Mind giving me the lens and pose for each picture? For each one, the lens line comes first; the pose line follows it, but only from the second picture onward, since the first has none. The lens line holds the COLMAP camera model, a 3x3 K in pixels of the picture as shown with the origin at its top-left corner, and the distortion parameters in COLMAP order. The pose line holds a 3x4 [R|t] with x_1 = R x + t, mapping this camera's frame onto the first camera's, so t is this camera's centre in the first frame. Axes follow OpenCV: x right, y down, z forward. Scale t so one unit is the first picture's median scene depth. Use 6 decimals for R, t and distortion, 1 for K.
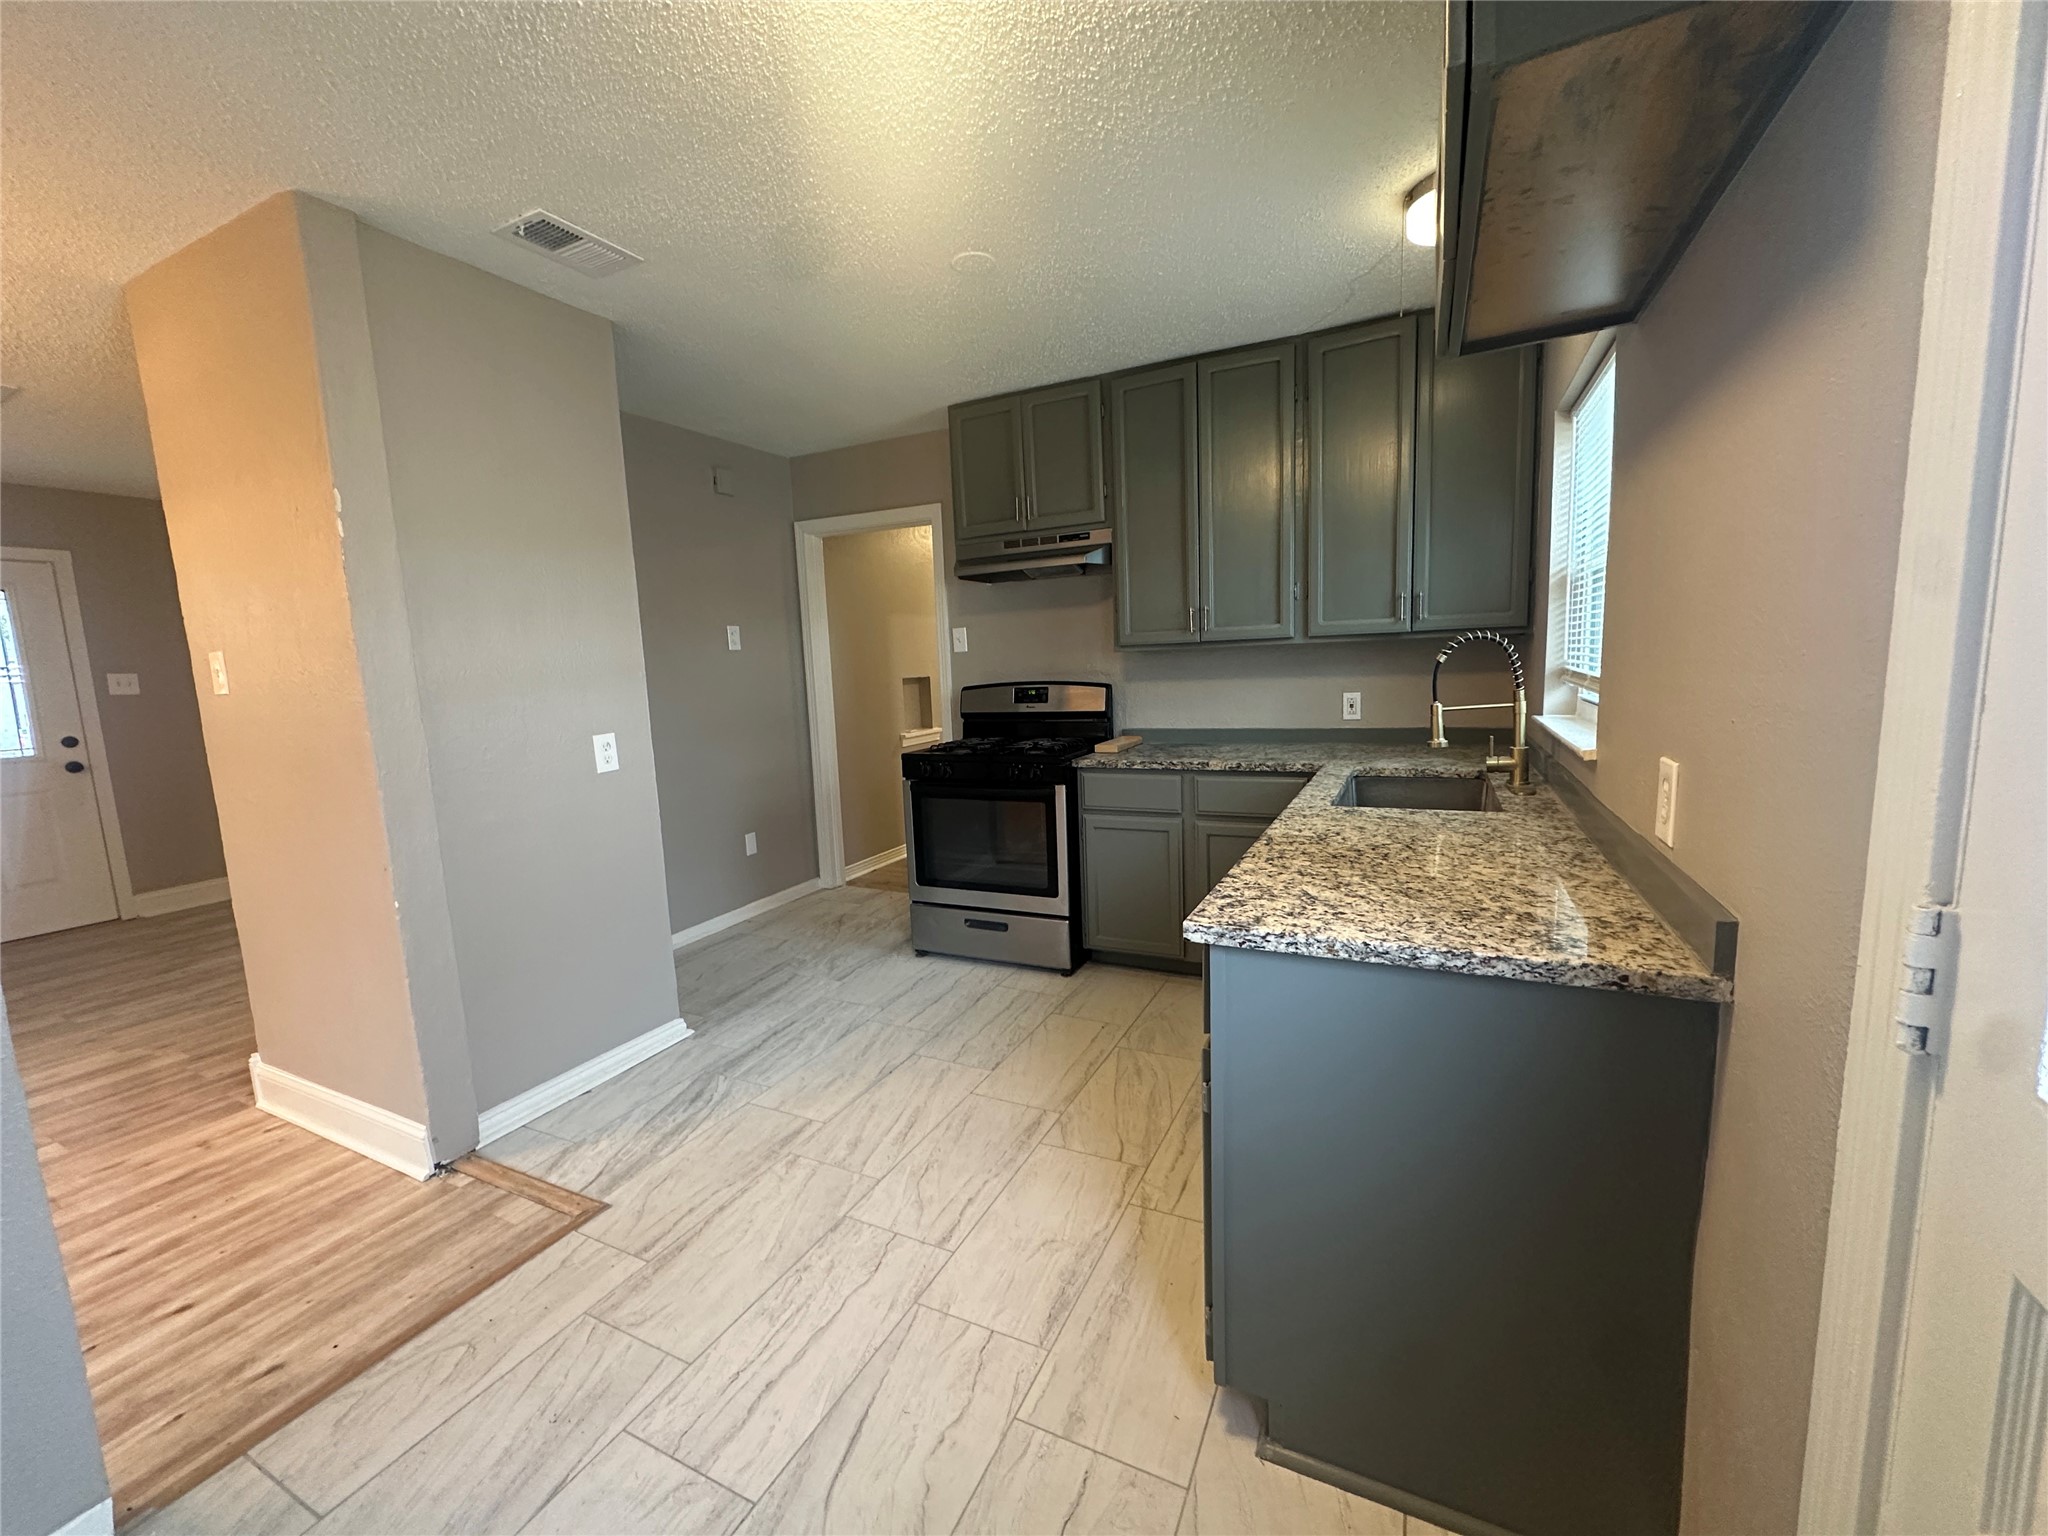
lens RADIAL K [[814.8, 0, 1022.5], [0, 814.8, 768.9], [0, 0, 1]] dist [-0.003784, 0.000527]
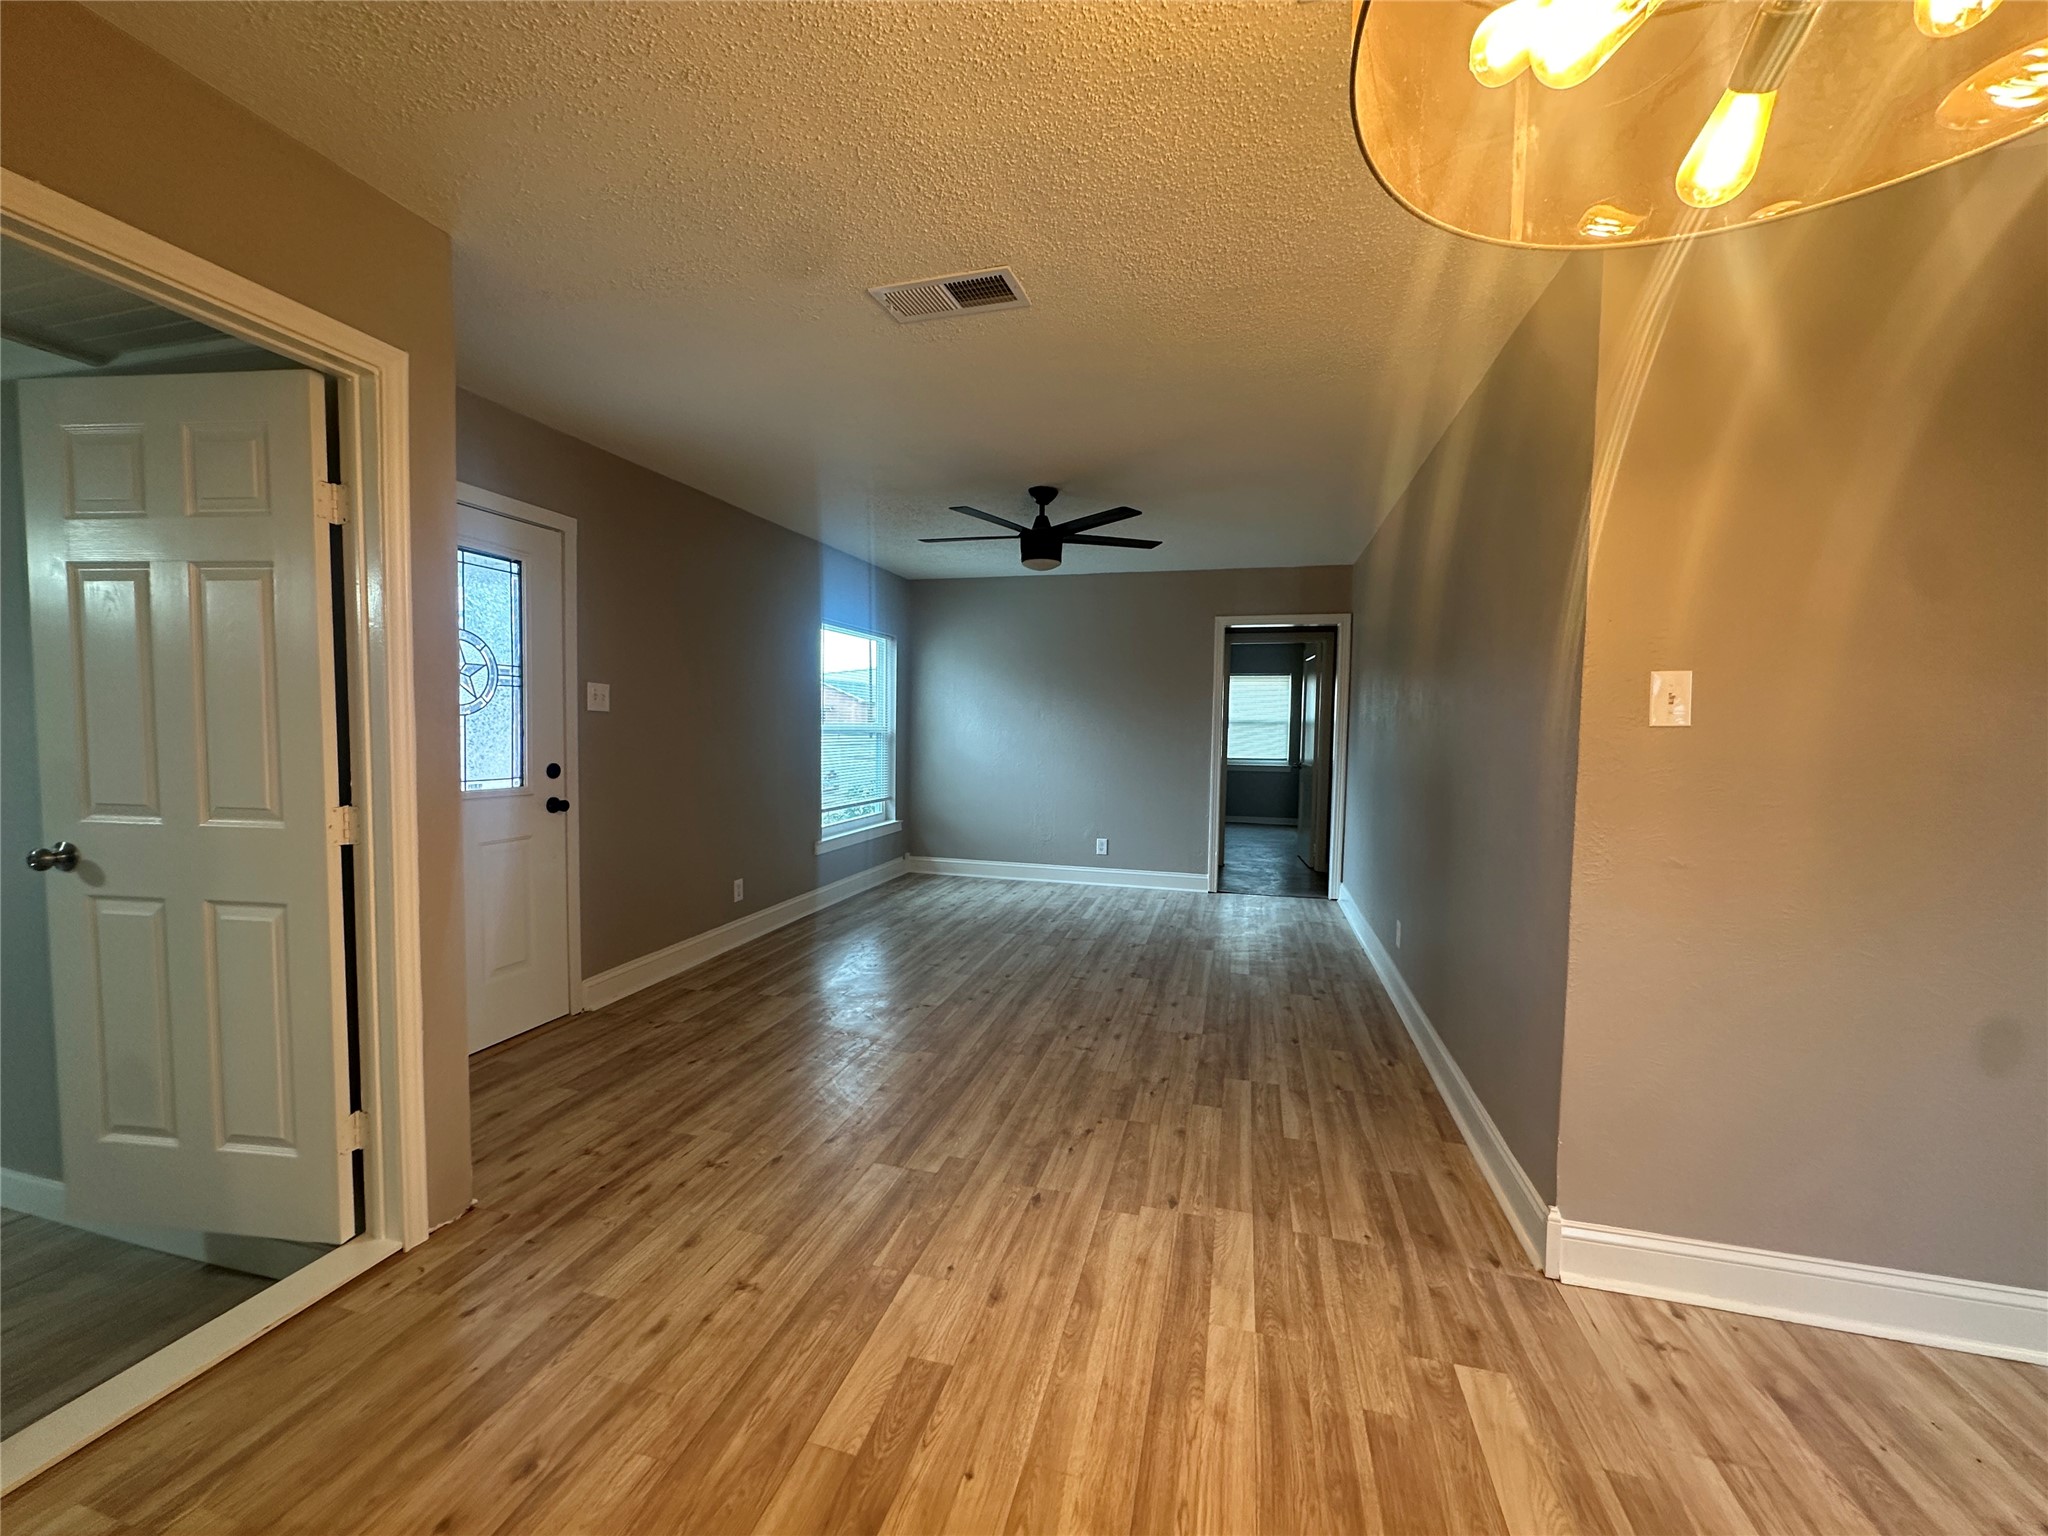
lens RADIAL K [[814.8, 0, 1022.5], [0, 814.8, 768.9], [0, 0, 1]] dist [-0.003784, 0.000527]
pose [[0.981158, 0.036846, 0.189659, -1.331540], [-0.022591, 0.996792, -0.076781, 0.018161], [-0.191879, 0.071050, 0.978843, 0.289999]]
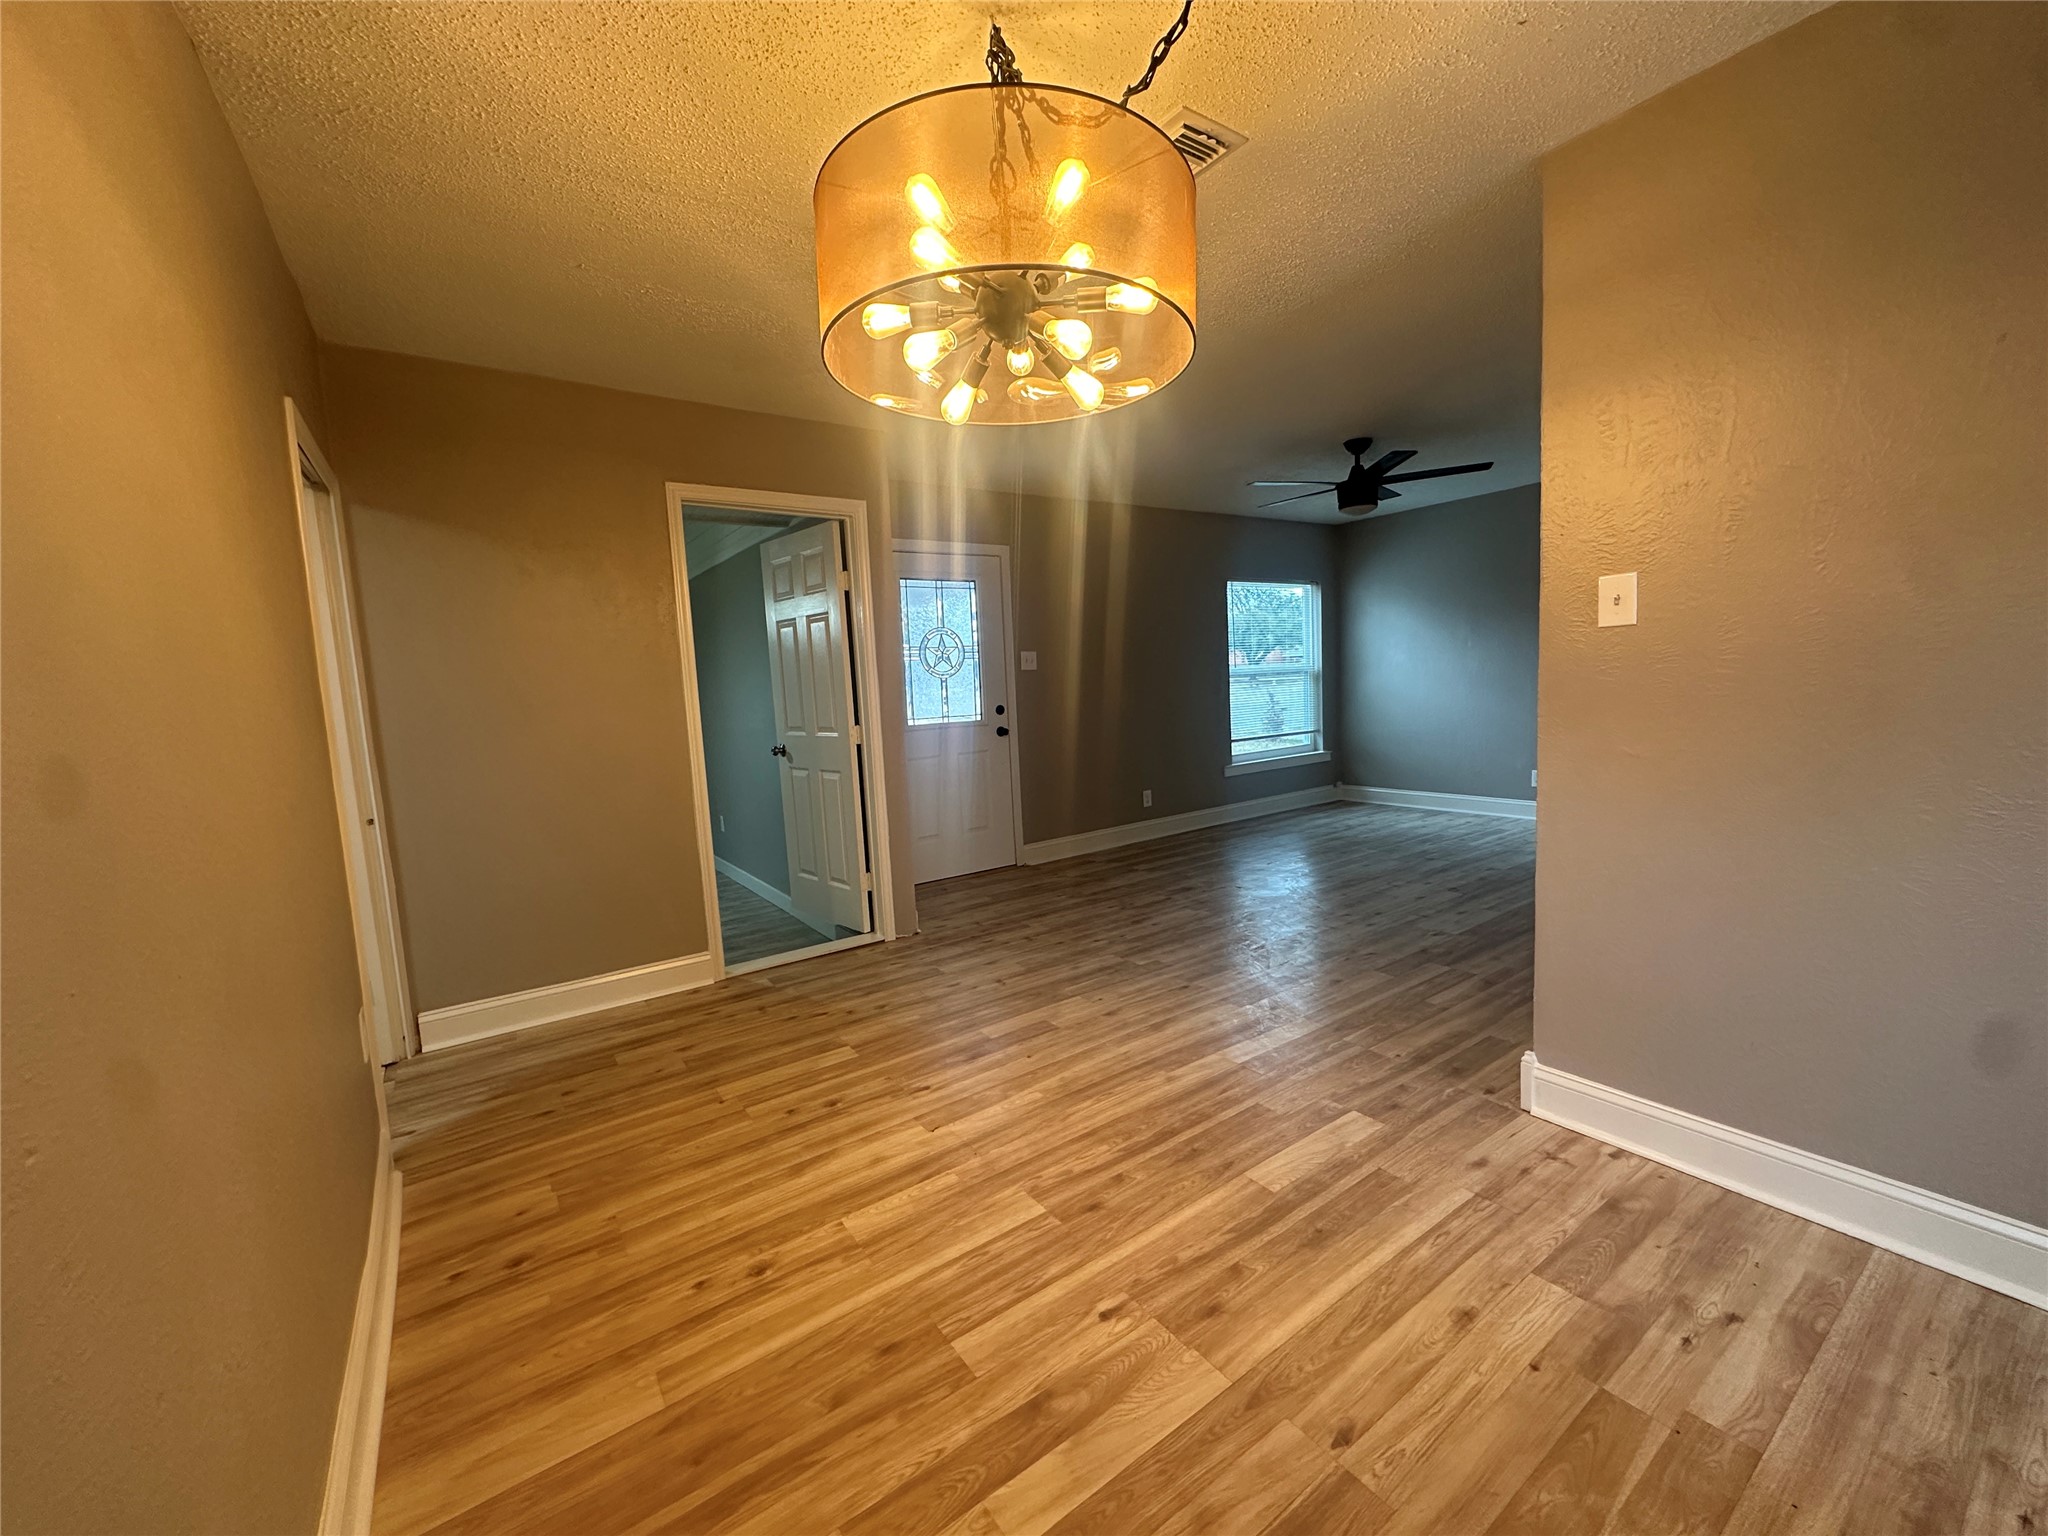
lens RADIAL K [[814.8, 0, 1022.5], [0, 814.8, 768.9], [0, 0, 1]] dist [-0.003784, 0.000527]
pose [[0.872823, 0.040495, -0.486354, -0.851784], [-0.039993, 0.999135, 0.011417, 0.055253], [0.486396, 0.009486, 0.873687, -0.008122]]
